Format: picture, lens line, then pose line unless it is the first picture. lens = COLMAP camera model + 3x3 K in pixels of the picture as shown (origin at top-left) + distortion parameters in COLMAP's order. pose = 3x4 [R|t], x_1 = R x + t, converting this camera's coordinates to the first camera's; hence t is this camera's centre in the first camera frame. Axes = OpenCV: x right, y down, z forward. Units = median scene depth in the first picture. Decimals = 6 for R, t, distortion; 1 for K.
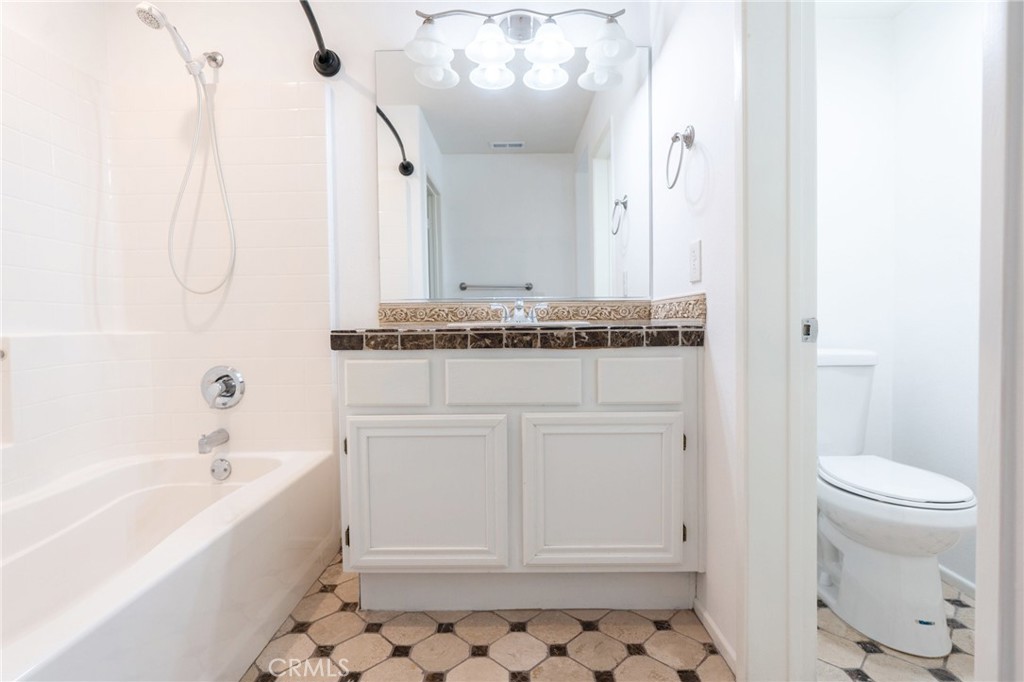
lens RADIAL K [[519.3, 0, 510.8], [0, 519.3, 338.6], [0, 0, 1]] dist [-0.000296, 0.002318]
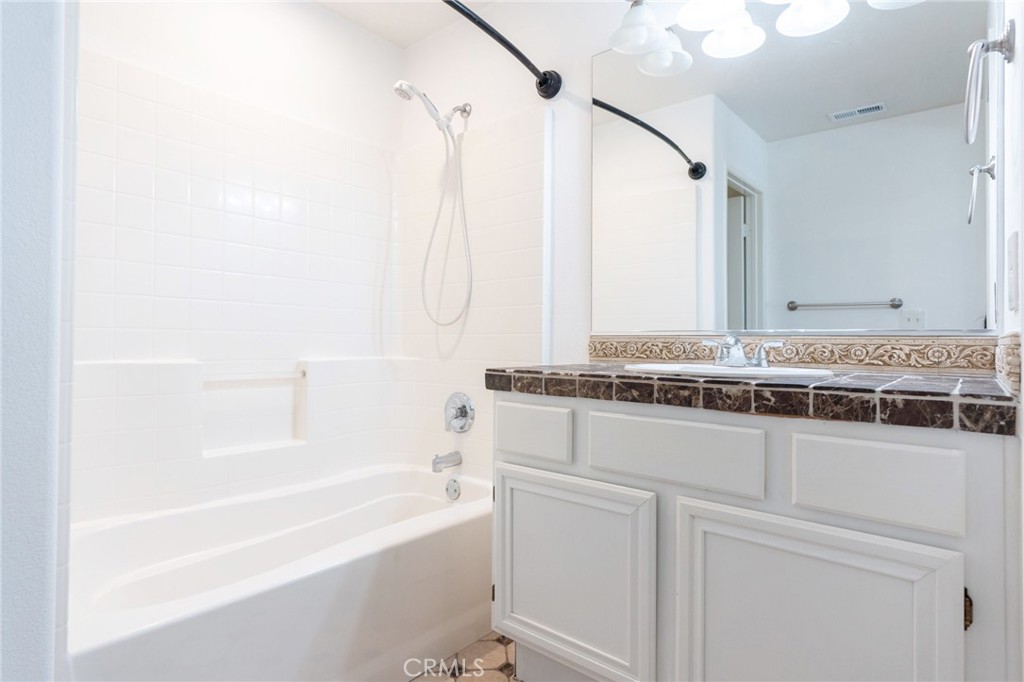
lens RADIAL K [[557.8, 0, 510.4], [0, 557.8, 337.3], [0, 0, 1]] dist [-0.004603, 0.005140]
pose [[0.759065, 0.014921, -0.650843, 0.330464], [-0.037377, 0.999087, -0.020687, -0.050082], [0.649941, 0.040029, 0.758930, 0.236209]]
